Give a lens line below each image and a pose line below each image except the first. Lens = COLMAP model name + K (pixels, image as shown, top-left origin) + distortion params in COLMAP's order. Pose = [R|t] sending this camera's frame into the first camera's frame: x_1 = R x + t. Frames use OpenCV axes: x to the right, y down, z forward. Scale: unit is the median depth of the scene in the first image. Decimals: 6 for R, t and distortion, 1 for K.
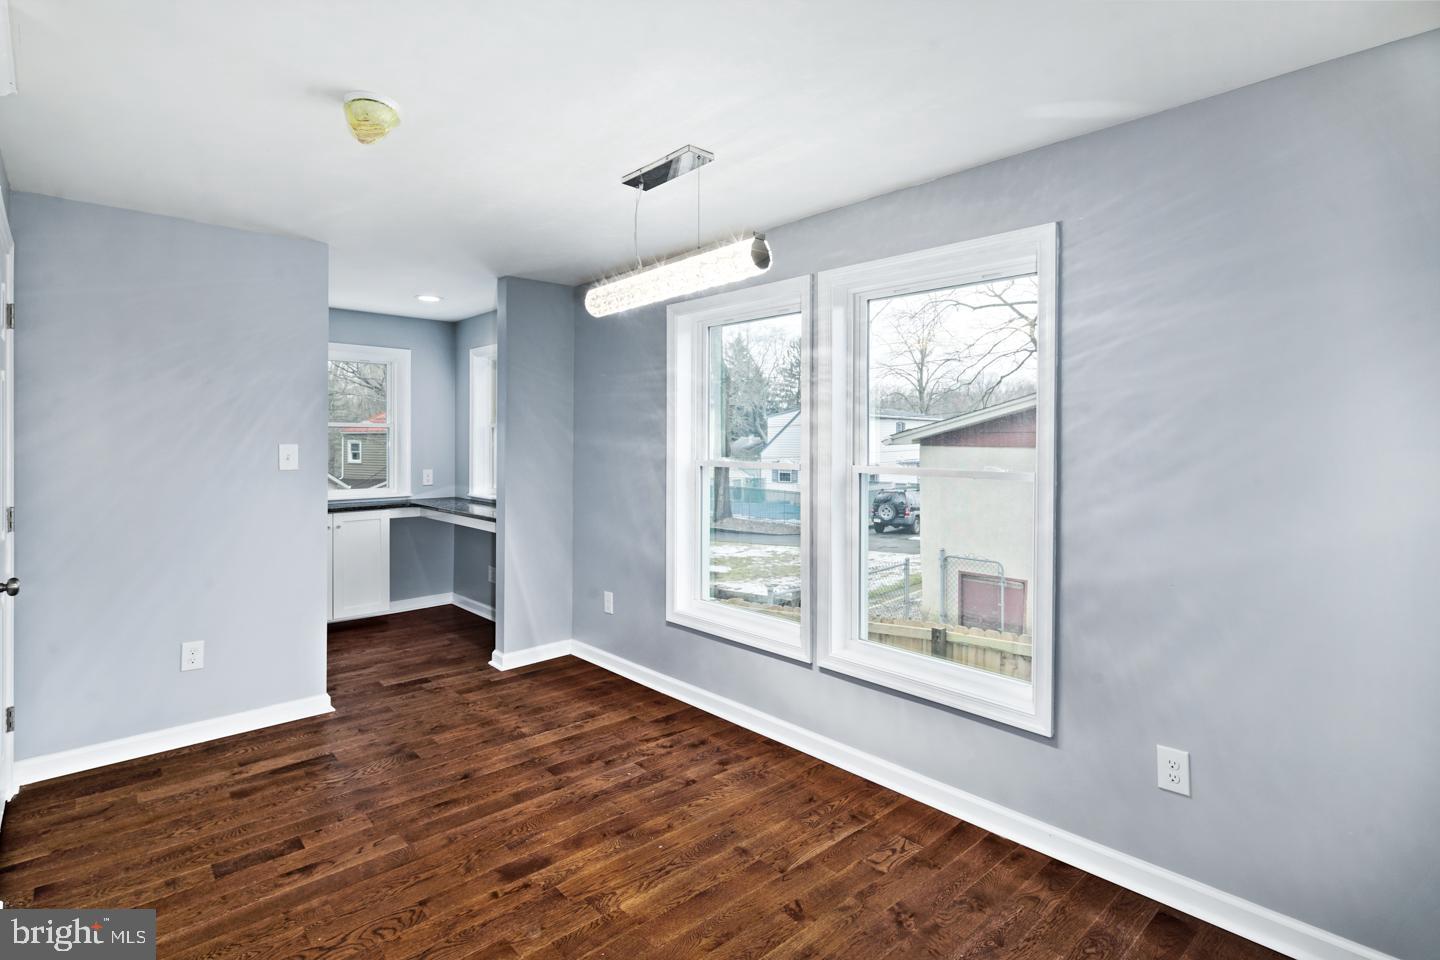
lens RADIAL K [[706.0, 0, 696.7], [0, 706.0, 442.3], [0, 0, 1]] dist [0.008193, -0.004376]
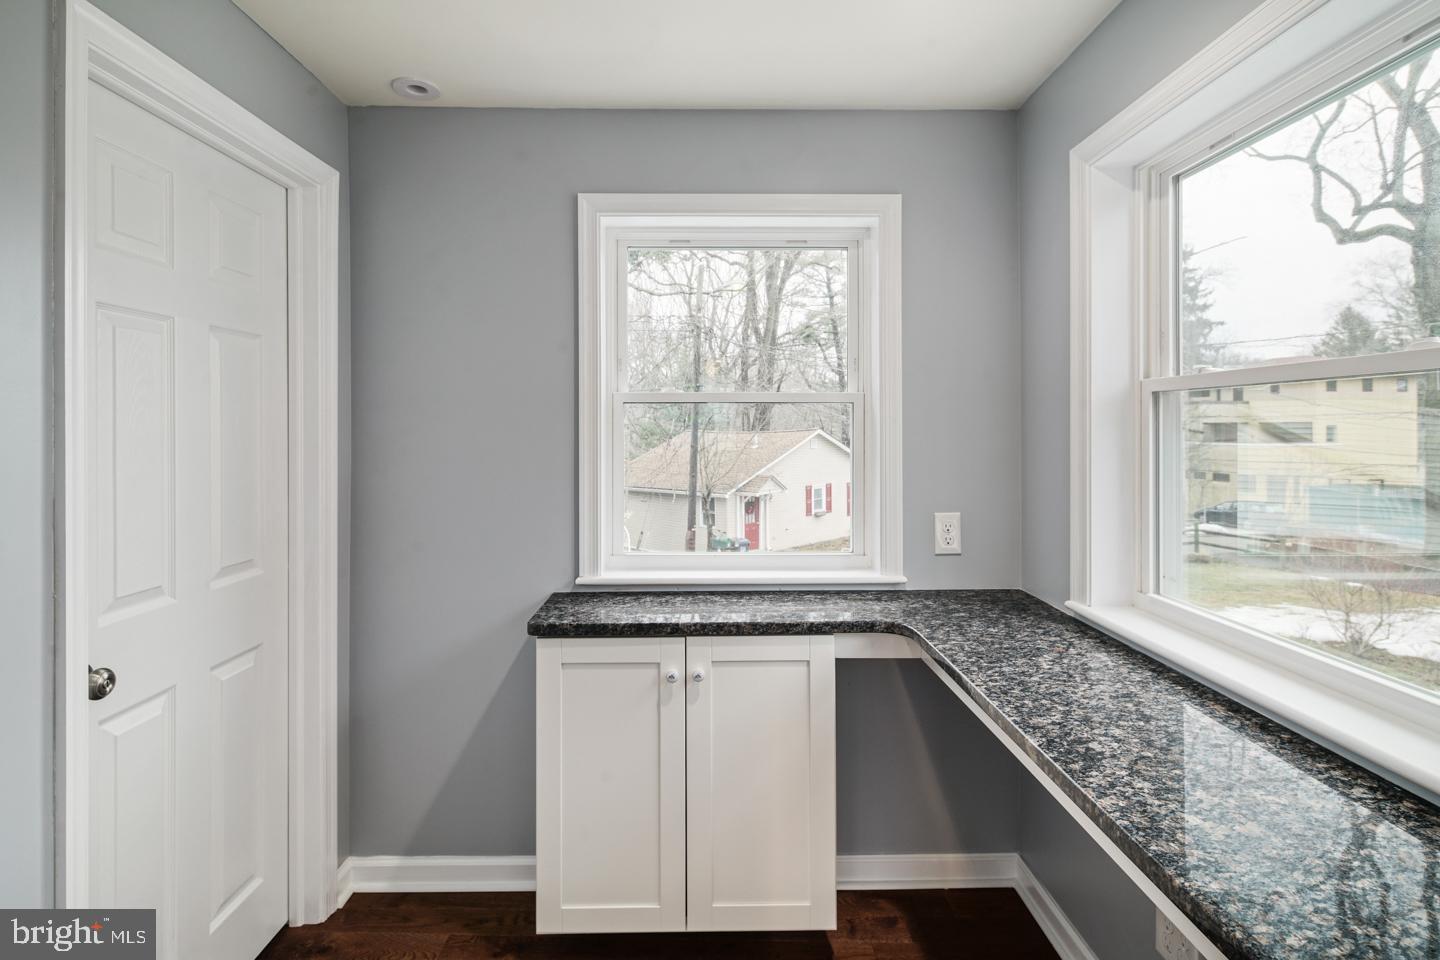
lens RADIAL K [[706.0, 0, 734.9], [0, 706.0, 426.9], [0, 0, 1]] dist [0.008193, -0.004376]
pose [[0.776790, -0.003417, -0.629750, -0.434725], [-0.000573, 0.999981, -0.006132, -0.005886], [0.629759, 0.005124, 0.776773, 1.195015]]
